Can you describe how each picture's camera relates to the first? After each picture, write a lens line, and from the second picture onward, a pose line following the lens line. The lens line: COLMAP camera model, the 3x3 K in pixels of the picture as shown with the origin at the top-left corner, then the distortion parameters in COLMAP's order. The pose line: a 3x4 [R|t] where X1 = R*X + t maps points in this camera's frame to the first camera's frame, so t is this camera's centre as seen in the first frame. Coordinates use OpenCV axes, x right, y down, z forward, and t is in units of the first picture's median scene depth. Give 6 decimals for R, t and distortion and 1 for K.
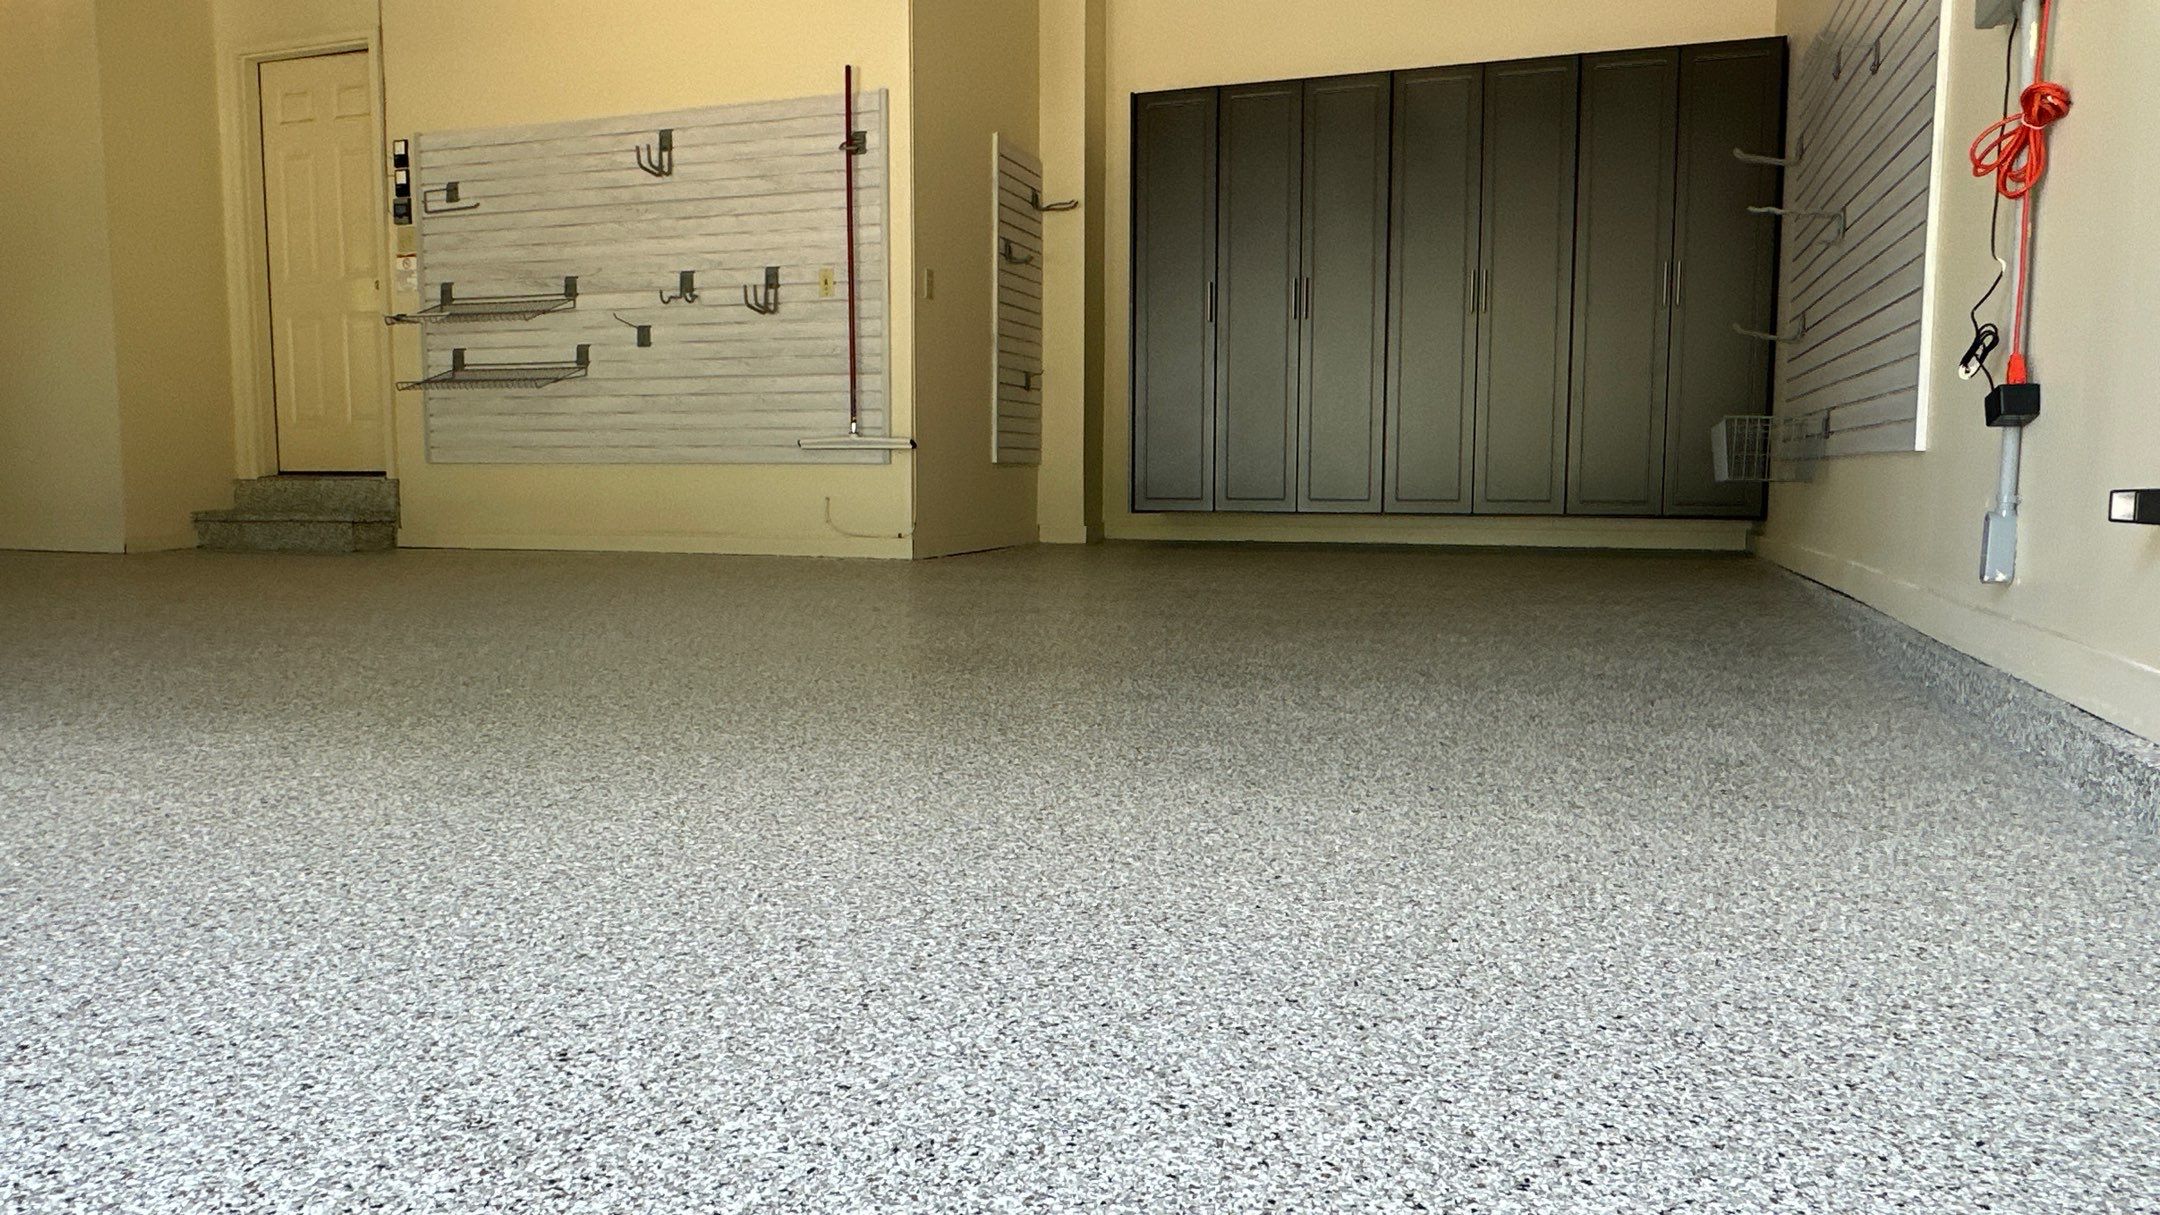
lens RADIAL K [[1436.9, 0, 1085.5], [0, 1436.9, 608.3], [0, 0, 1]] dist [-0.004682, 0.000736]
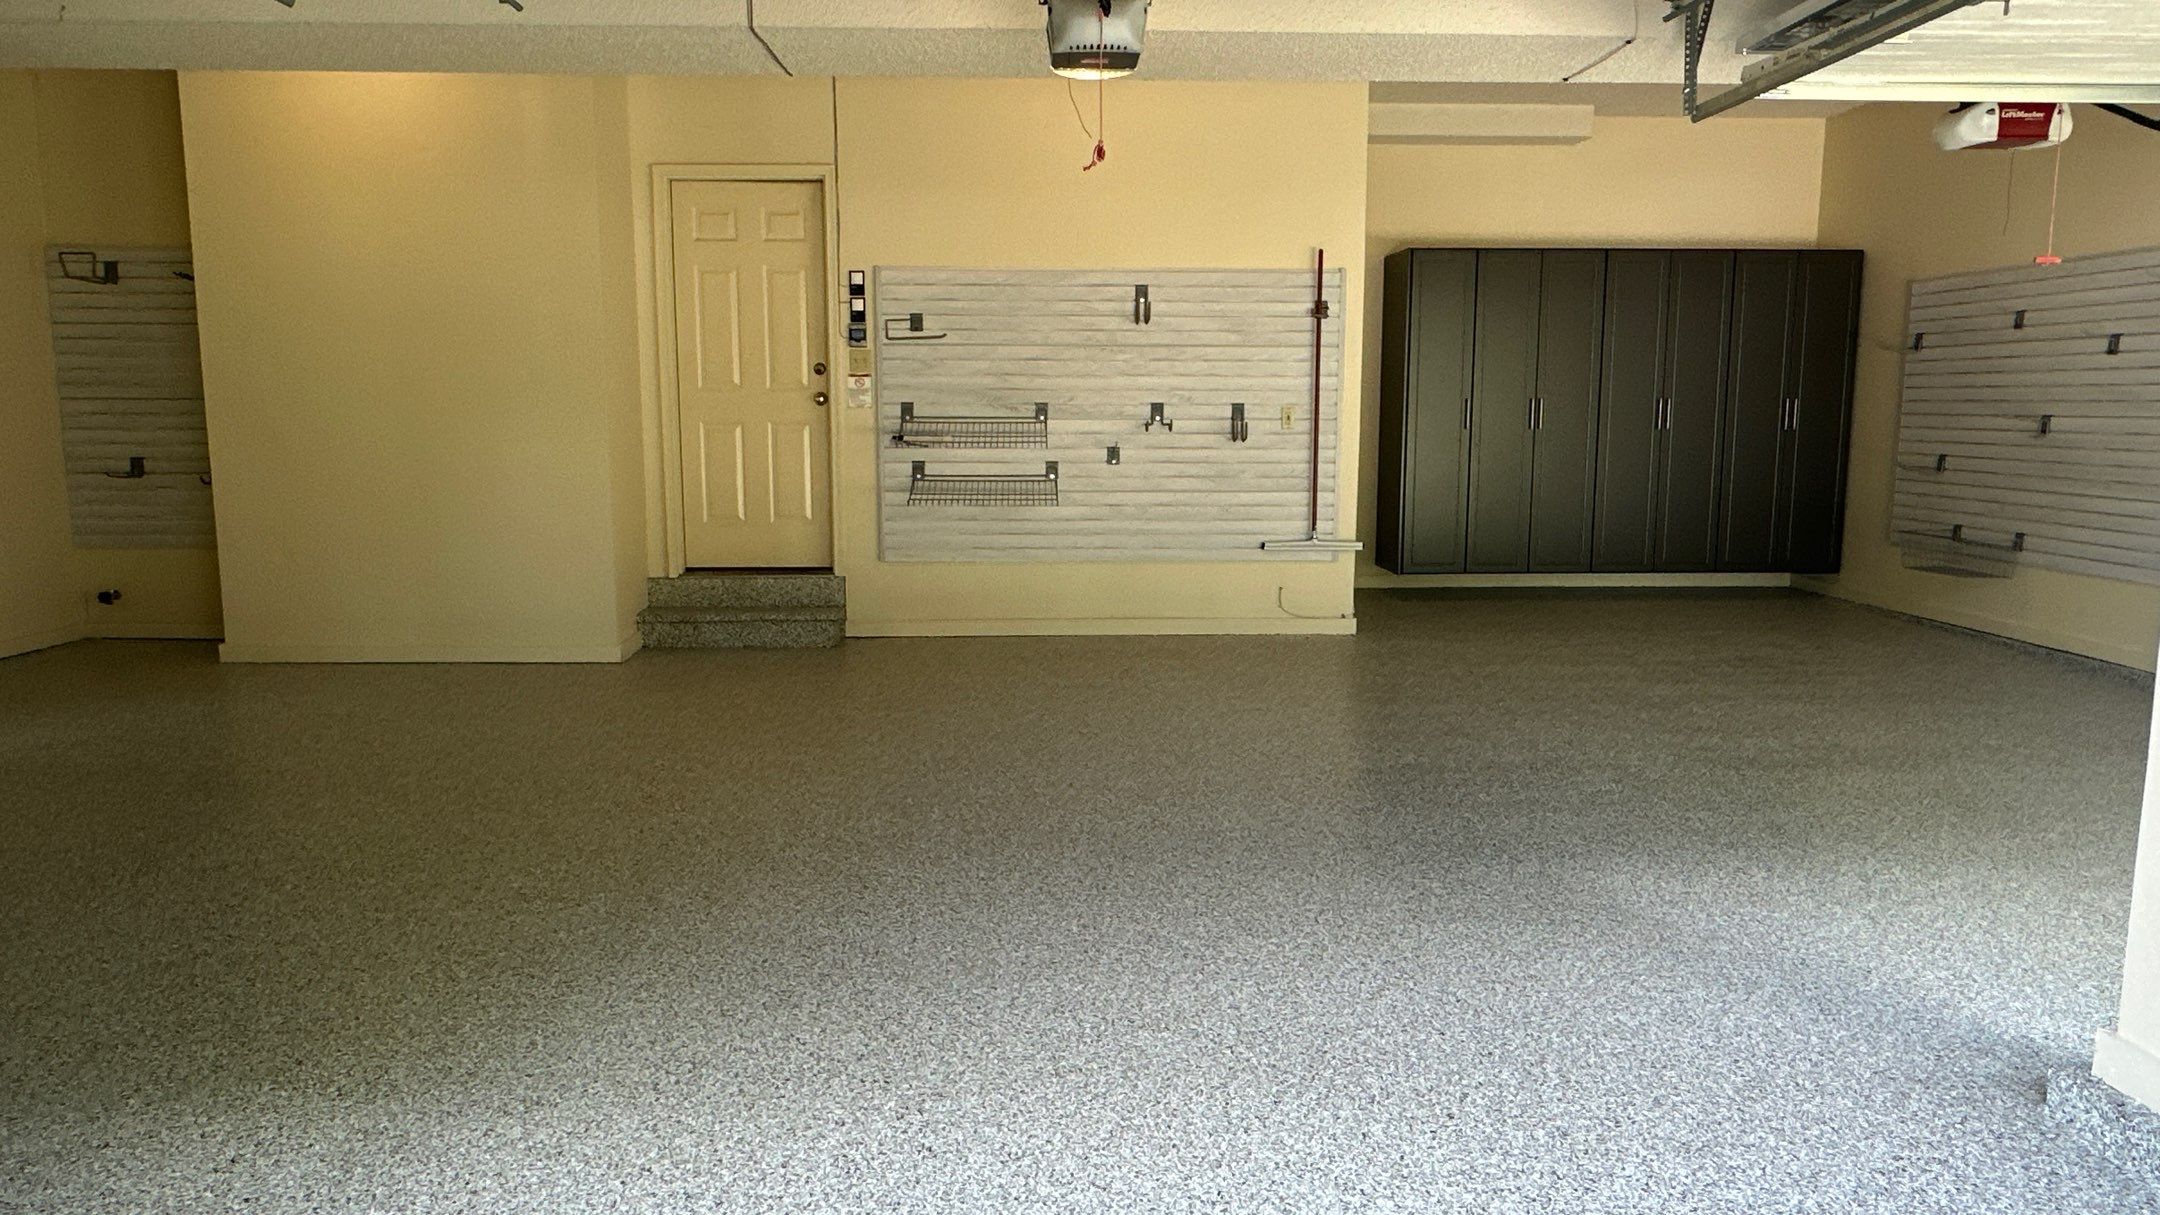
lens RADIAL K [[1436.9, 0, 1088.0], [0, 1436.9, 607.1], [0, 0, 1]] dist [-0.004682, 0.000736]
pose [[0.932352, -0.053235, 0.357611, -0.799649], [0.035763, 0.997829, 0.055297, -0.137854], [-0.359778, -0.038767, 0.932232, -0.111305]]
